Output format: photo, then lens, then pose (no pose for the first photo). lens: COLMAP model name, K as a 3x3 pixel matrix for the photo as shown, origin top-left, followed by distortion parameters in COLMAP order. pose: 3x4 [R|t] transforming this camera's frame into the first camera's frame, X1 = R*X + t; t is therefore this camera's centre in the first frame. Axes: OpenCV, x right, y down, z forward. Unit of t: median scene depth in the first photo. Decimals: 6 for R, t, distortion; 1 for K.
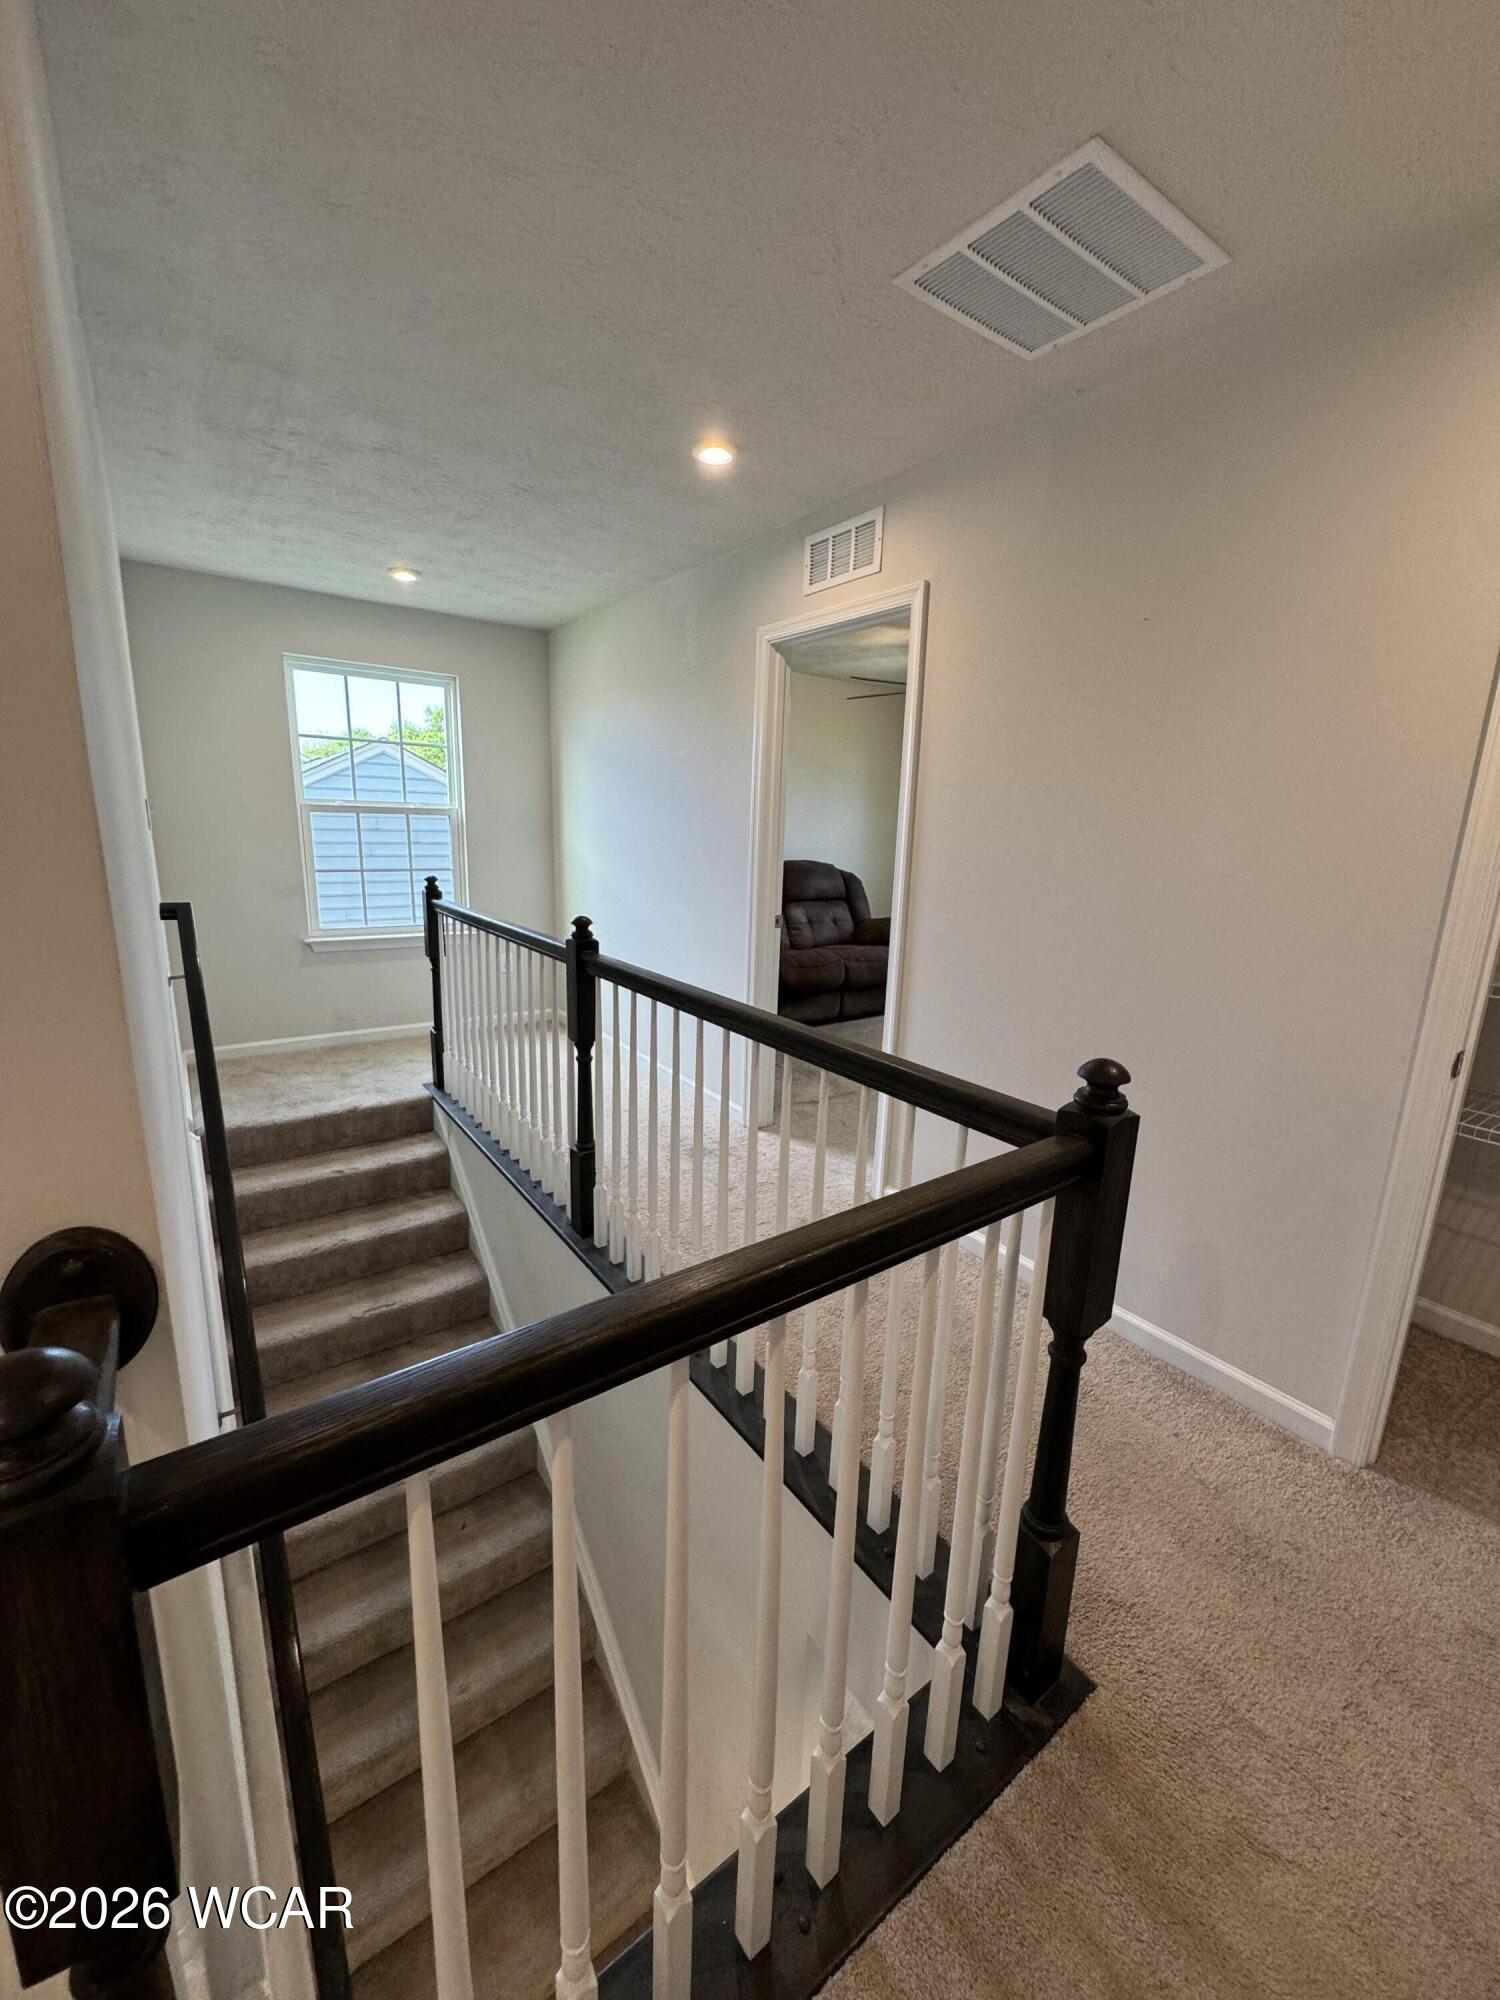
lens RADIAL K [[809.5, 0, 748.5], [0, 809.5, 999.4], [0, 0, 1]] dist [0.000770, -0.000083]
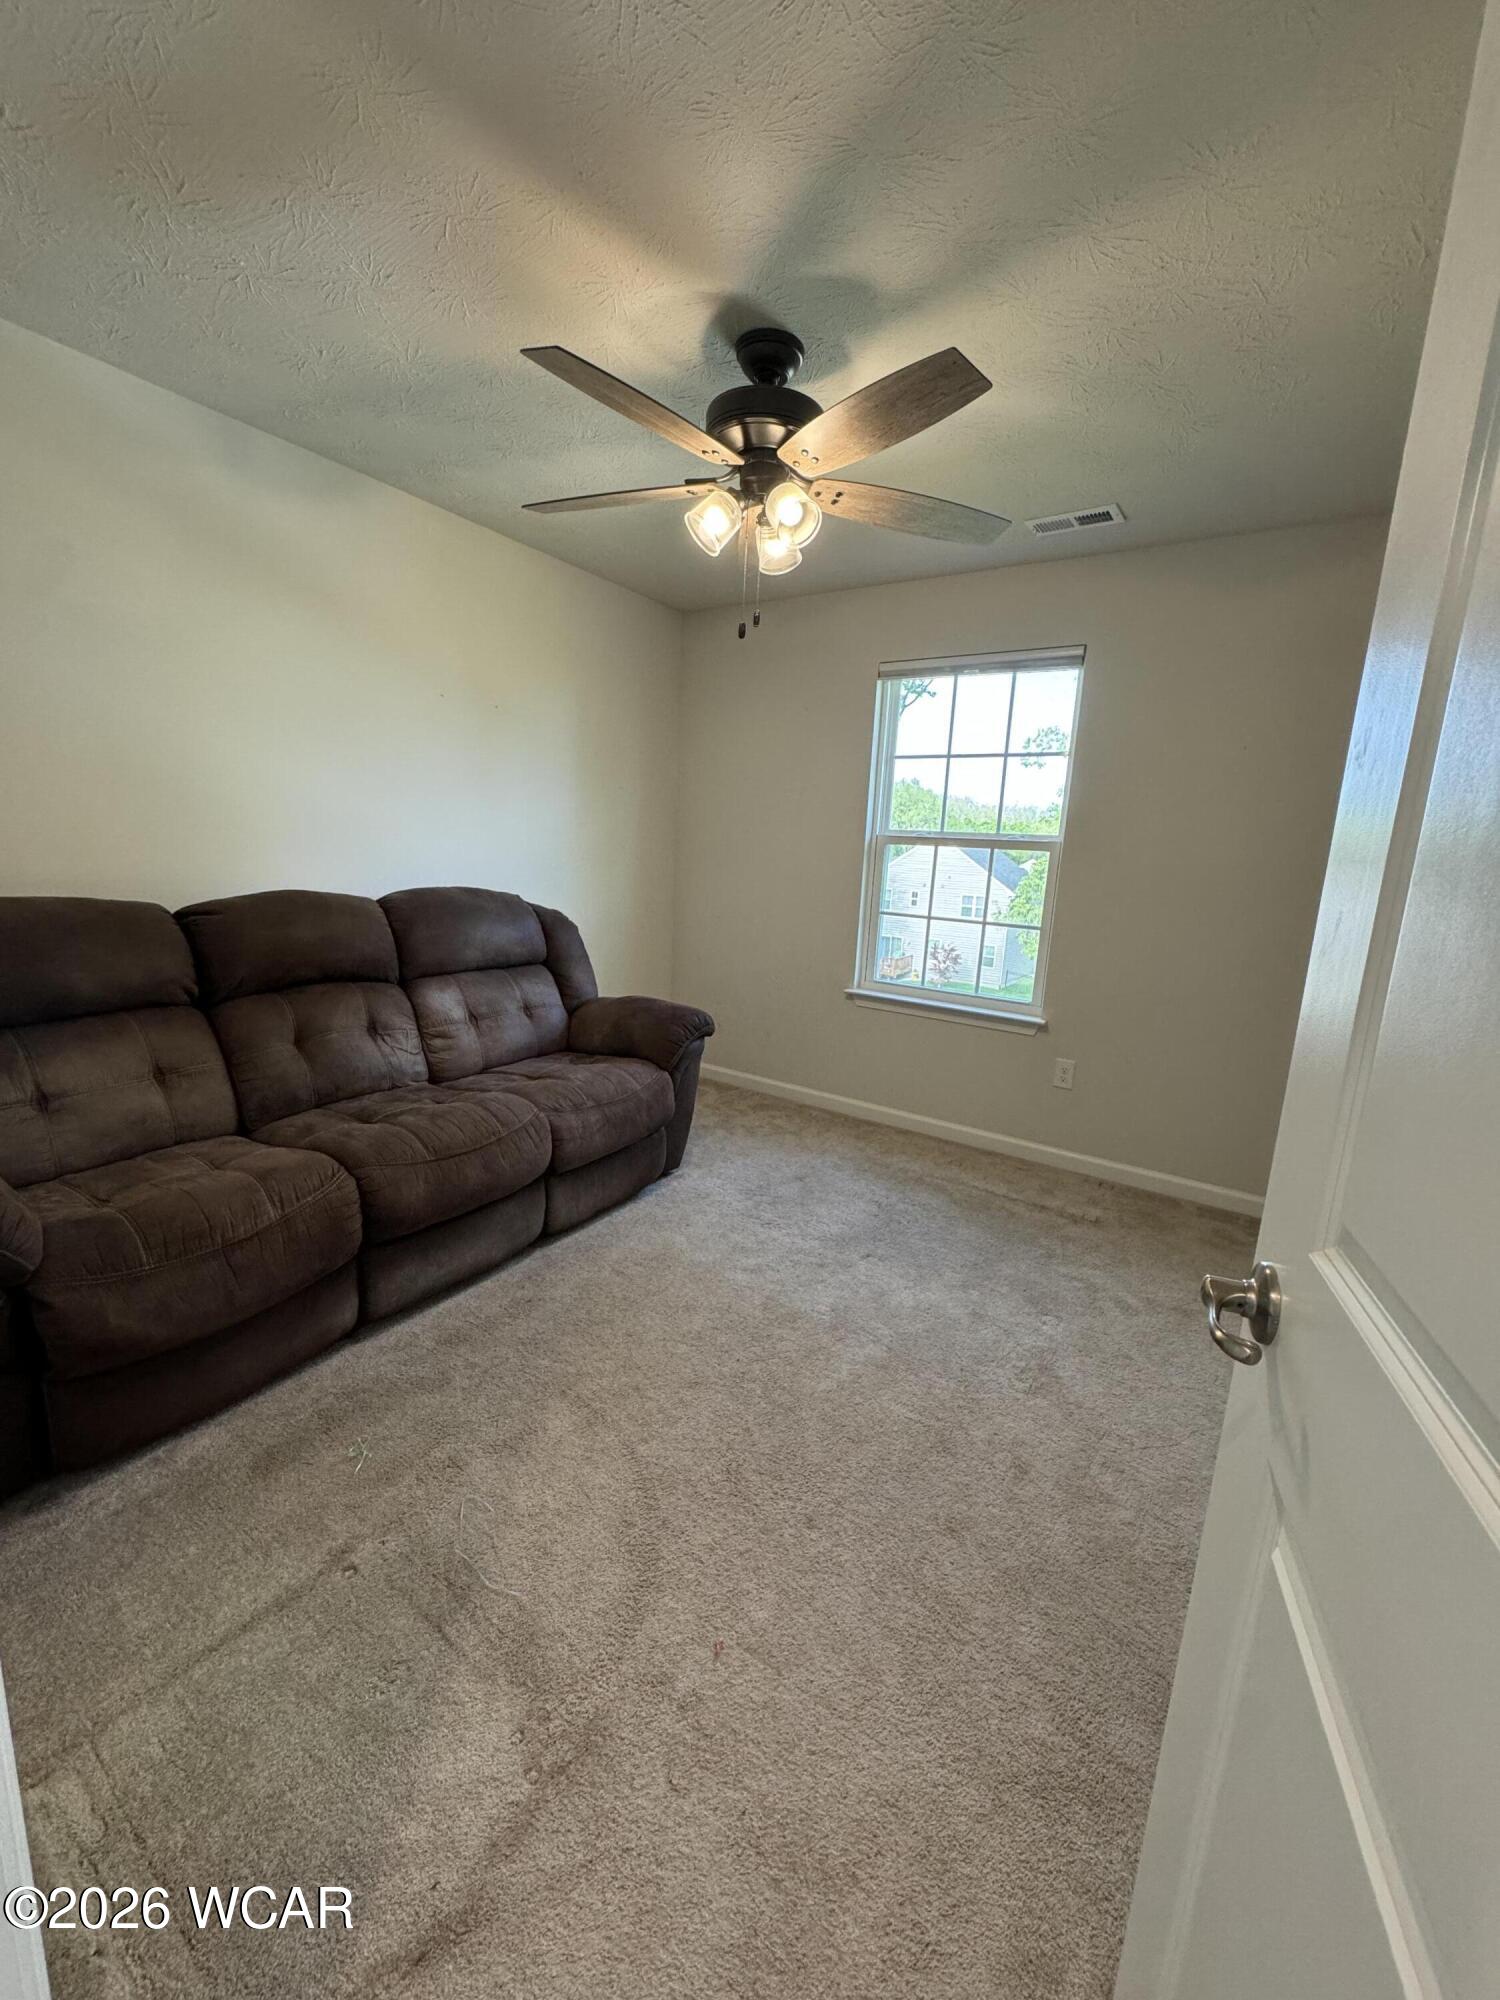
lens RADIAL K [[809.5, 0, 744.2], [0, 809.5, 991.2], [0, 0, 1]] dist [0.000770, -0.000083]
pose [[0.939360, -0.043515, 0.340159, 0.063760], [0.045595, 0.998958, 0.001879, -0.102968], [-0.339887, 0.013745, 0.940366, 0.491505]]
